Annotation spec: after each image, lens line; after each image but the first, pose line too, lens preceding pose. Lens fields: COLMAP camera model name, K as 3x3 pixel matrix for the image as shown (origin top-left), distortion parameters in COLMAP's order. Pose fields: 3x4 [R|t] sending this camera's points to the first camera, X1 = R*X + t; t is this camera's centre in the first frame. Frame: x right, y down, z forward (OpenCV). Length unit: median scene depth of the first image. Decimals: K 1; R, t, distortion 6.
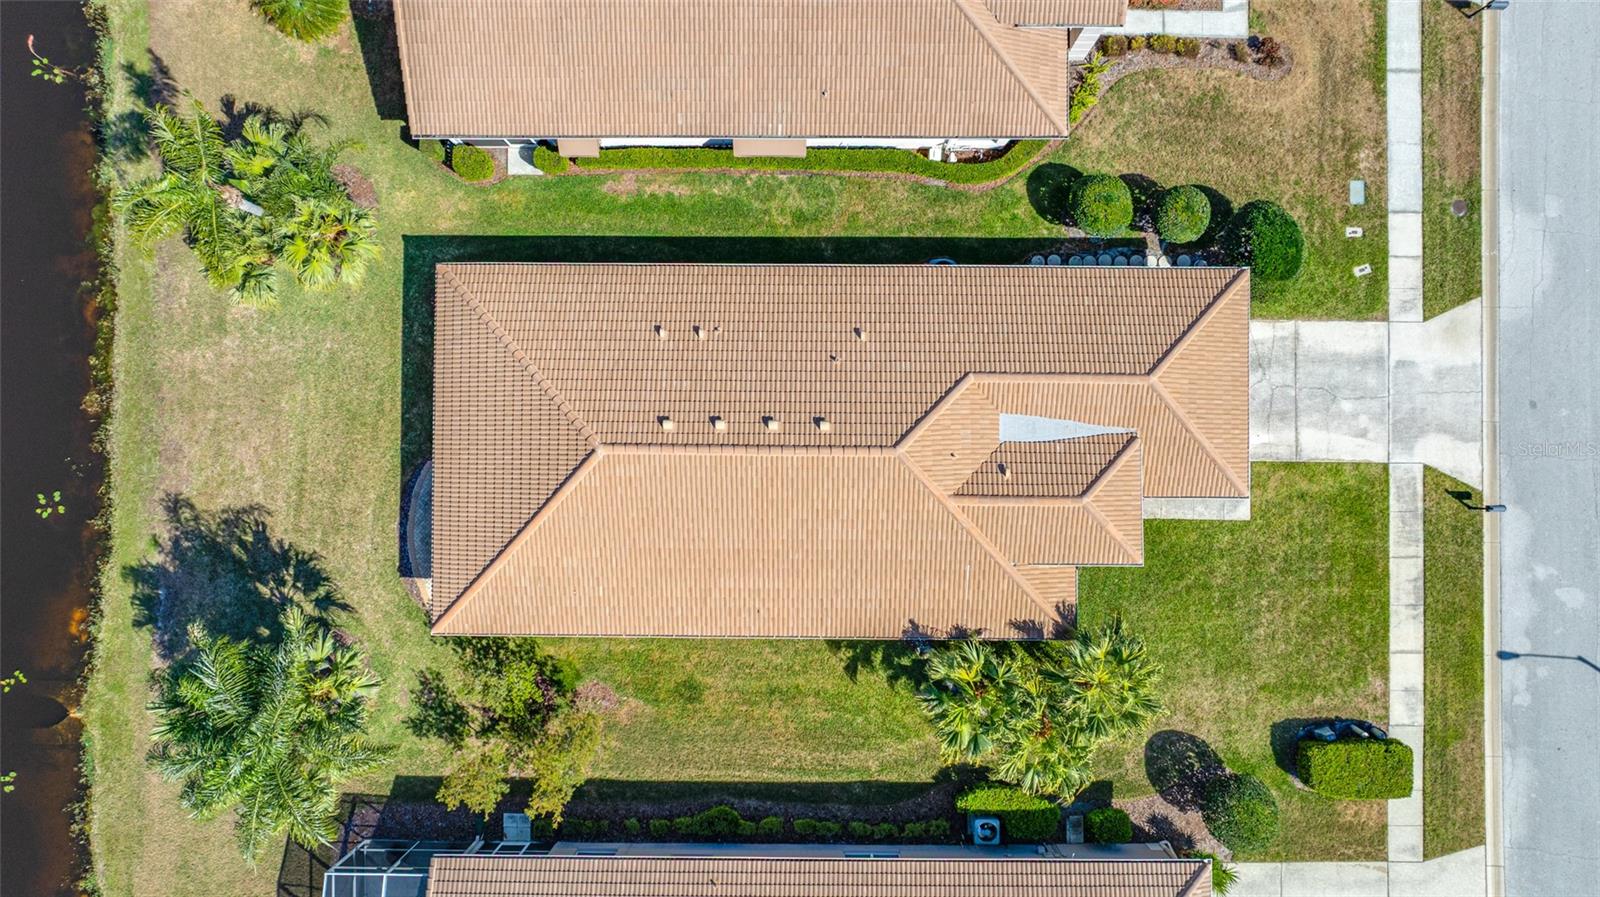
lens RADIAL K [[1131.1, 0, 800.0], [0, 1131.1, 448.5], [0, 0, 1]] dist [-0.040768, 0.002886]
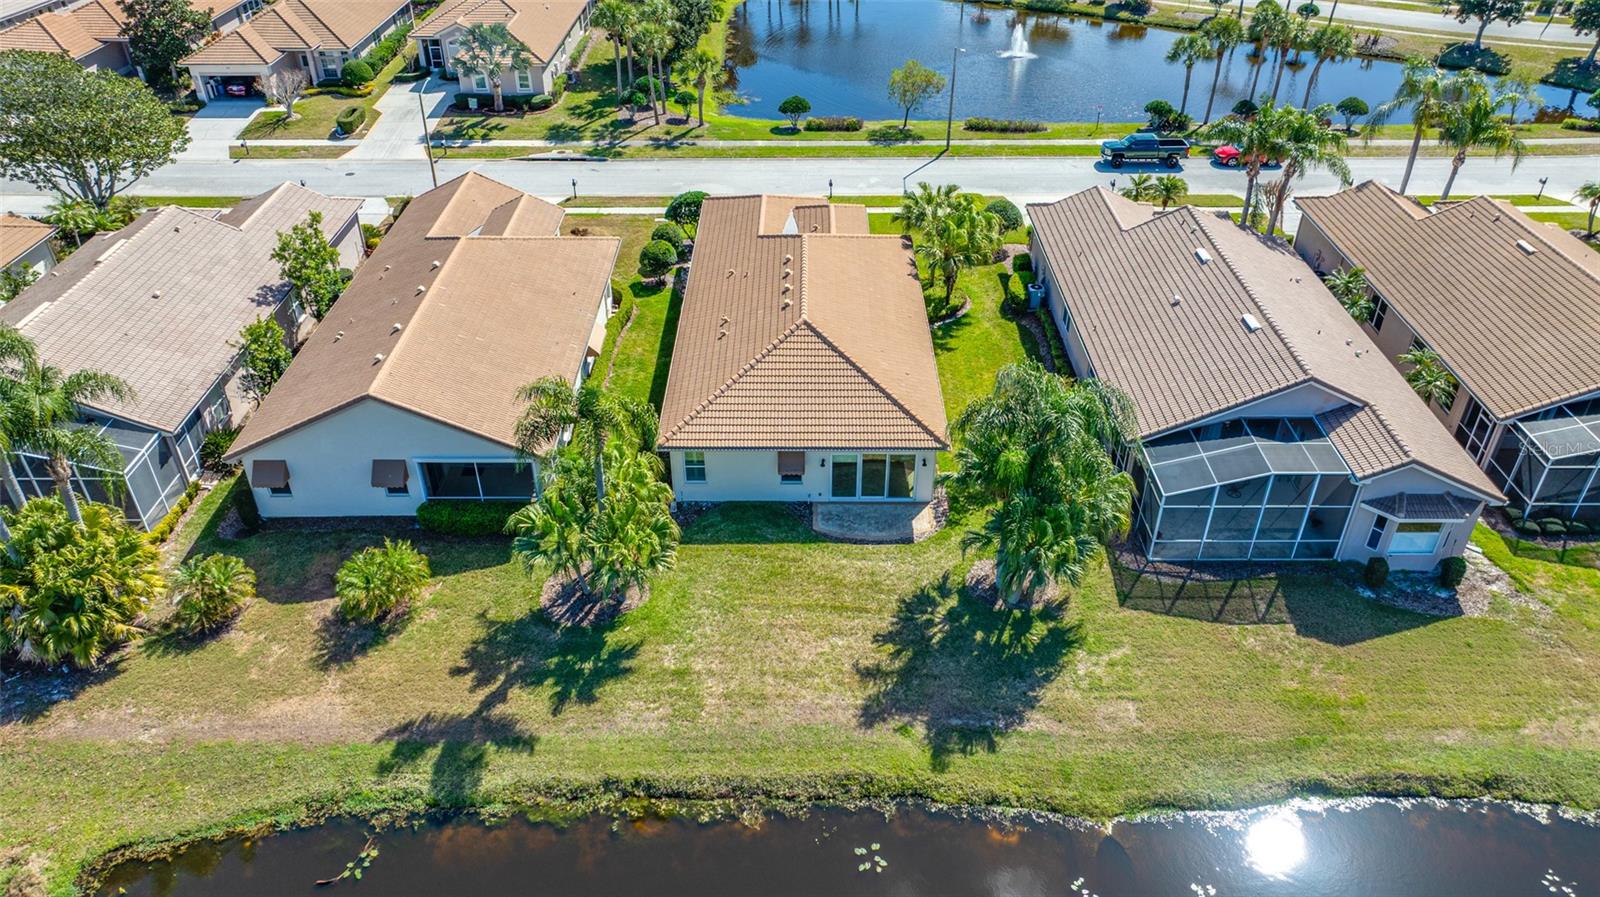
lens RADIAL K [[1131.1, 0, 800.0], [0, 1131.1, 448.5], [0, 0, 1]] dist [-0.040768, 0.002886]
pose [[-0.004135, -0.565161, 0.824971, -1.225918], [0.999197, 0.030553, 0.025939, -0.036242], [-0.039865, 0.824415, 0.564580, 0.257926]]
